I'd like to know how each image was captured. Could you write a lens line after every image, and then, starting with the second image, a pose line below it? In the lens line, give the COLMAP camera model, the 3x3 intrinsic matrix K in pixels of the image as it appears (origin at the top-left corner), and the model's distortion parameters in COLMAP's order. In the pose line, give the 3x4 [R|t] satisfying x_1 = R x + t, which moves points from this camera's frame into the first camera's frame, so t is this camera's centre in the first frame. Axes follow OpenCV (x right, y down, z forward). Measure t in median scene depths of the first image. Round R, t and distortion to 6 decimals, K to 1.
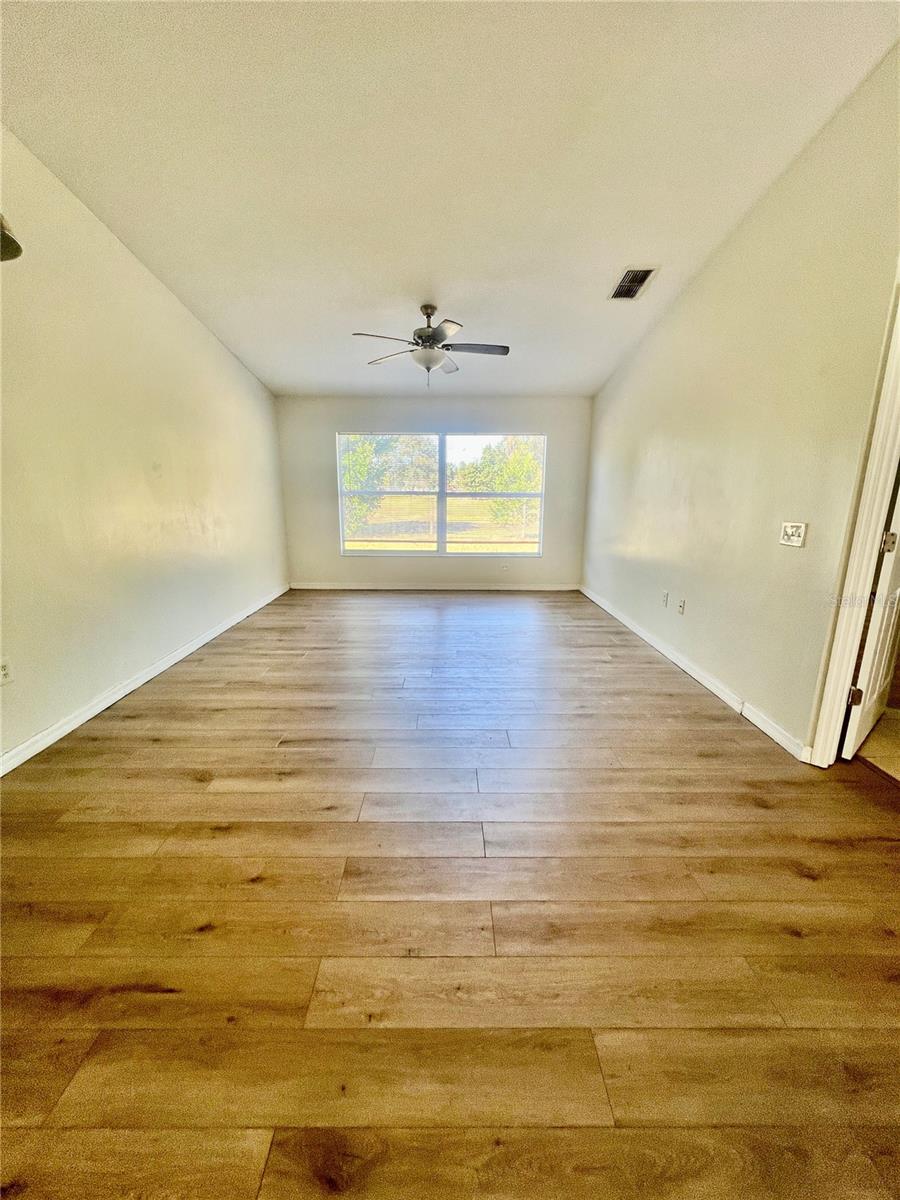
lens RADIAL K [[479.3, 0, 451.3], [0, 479.3, 600.5], [0, 0, 1]] dist [0.002392, 0.000293]
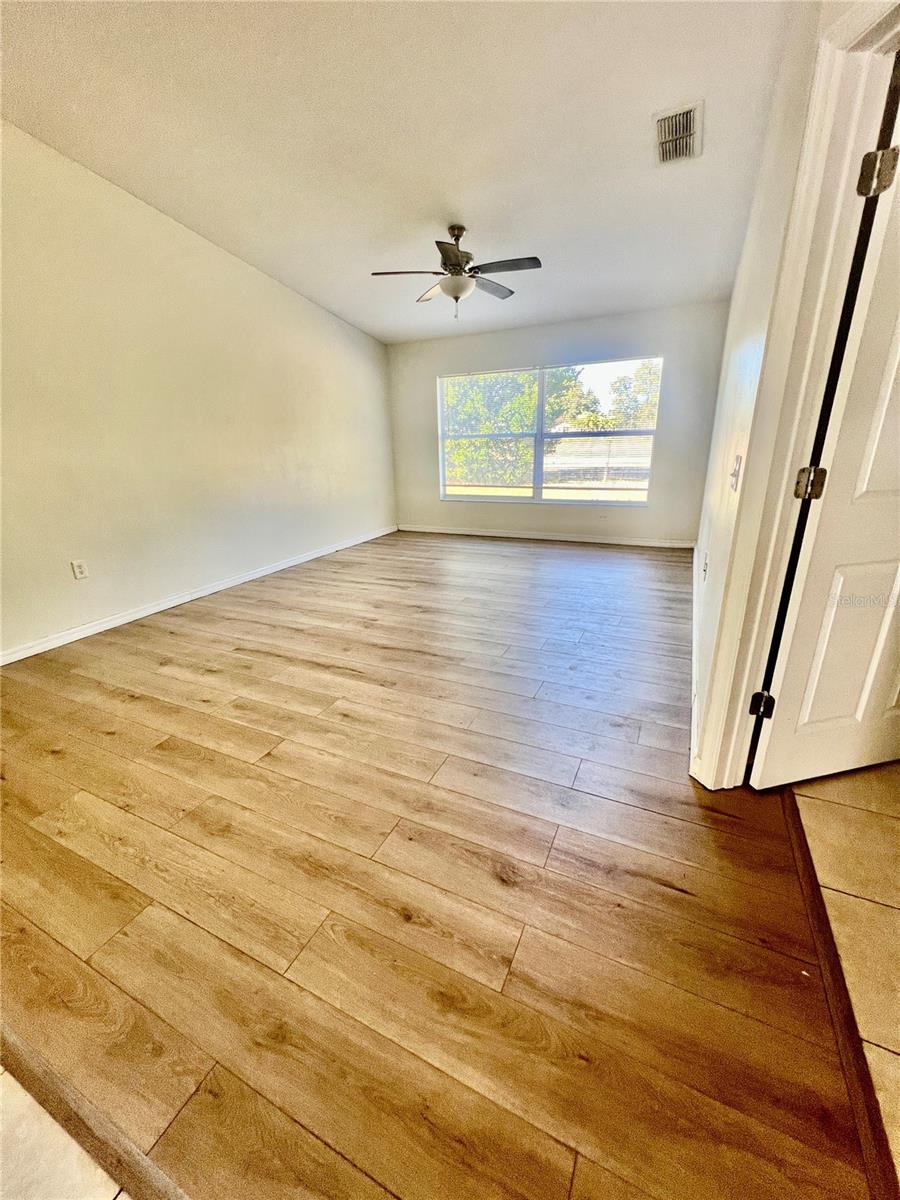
lens RADIAL K [[479.3, 0, 451.1], [0, 479.3, 600.8], [0, 0, 1]] dist [0.002392, 0.000293]
pose [[0.896384, 0.111301, -0.429079, 0.572643], [-0.065621, 0.990618, 0.119872, -0.007048], [0.438395, -0.079295, 0.895278, 0.139090]]
